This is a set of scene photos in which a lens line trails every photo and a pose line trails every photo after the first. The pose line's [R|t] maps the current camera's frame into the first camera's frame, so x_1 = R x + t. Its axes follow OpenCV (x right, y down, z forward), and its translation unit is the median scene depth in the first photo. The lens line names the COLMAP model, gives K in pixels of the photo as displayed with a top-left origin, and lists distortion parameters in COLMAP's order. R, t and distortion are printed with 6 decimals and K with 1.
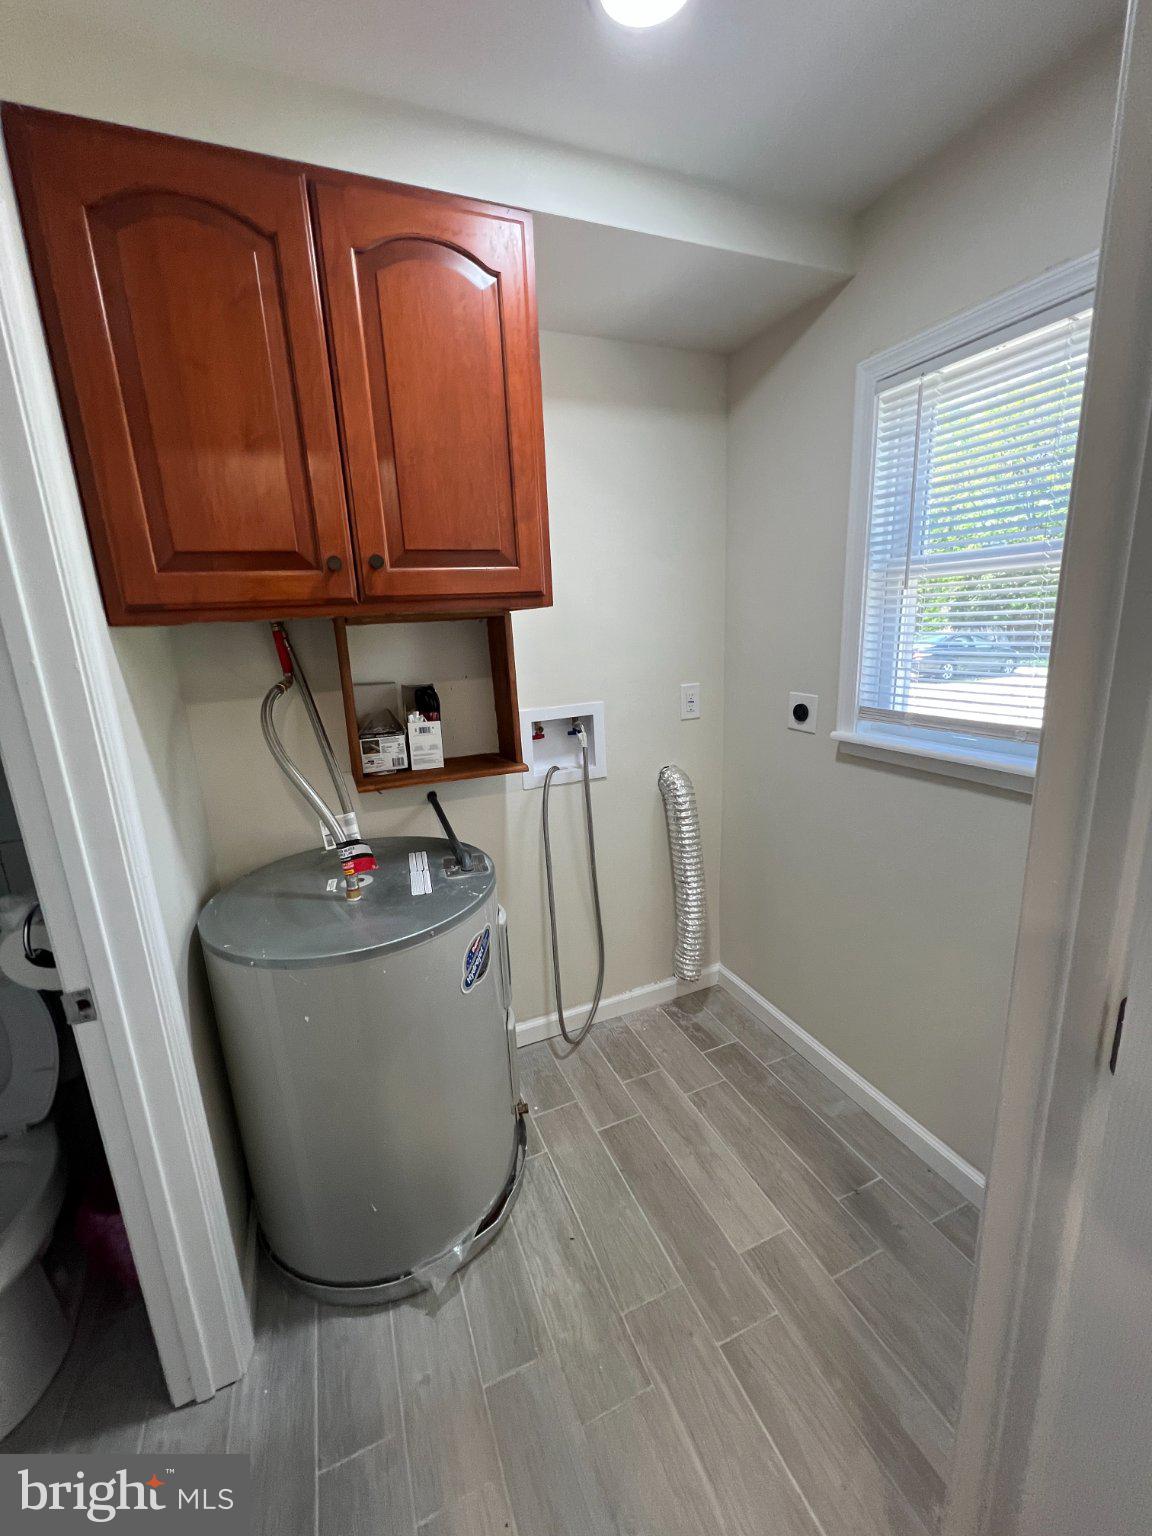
lens RADIAL K [[620.5, 0, 580.3], [0, 620.5, 764.1], [0, 0, 1]] dist [-0.000301, -0.000289]
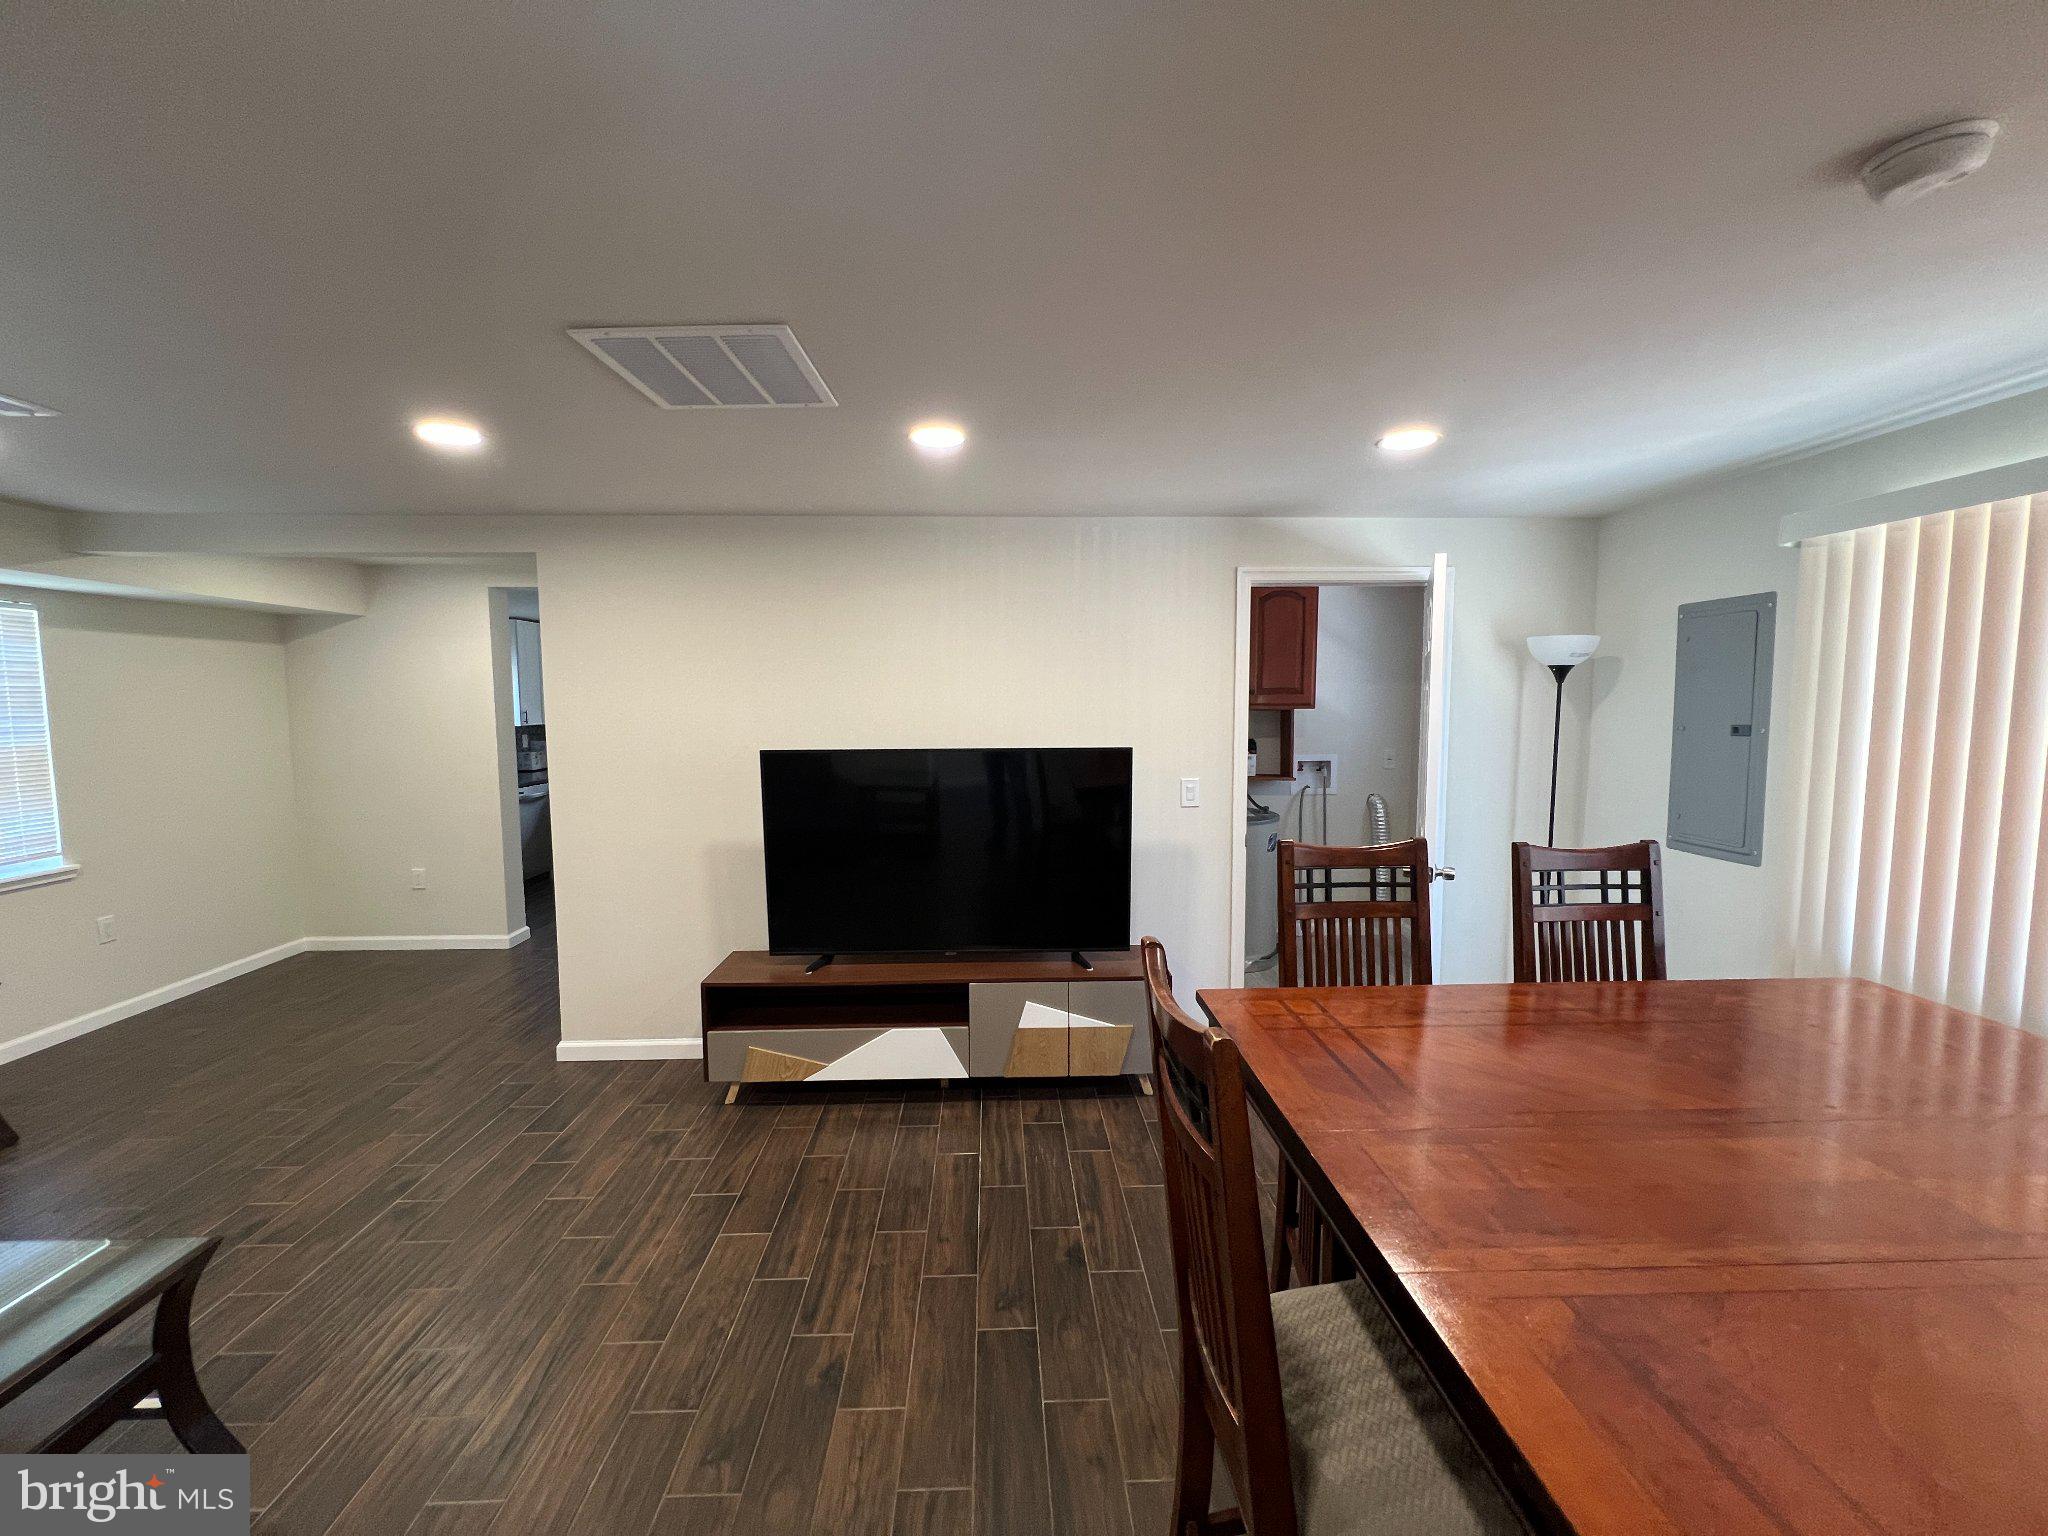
lens RADIAL K [[834.2, 0, 1014.7], [0, 834.2, 782.4], [0, 0, 1]] dist [0.000403, -0.000076]
pose [[0.937022, 0.072973, -0.341563, -0.010237], [-0.114530, 0.988055, -0.103100, 0.387076], [0.329960, 0.135726, 0.934187, -1.853025]]
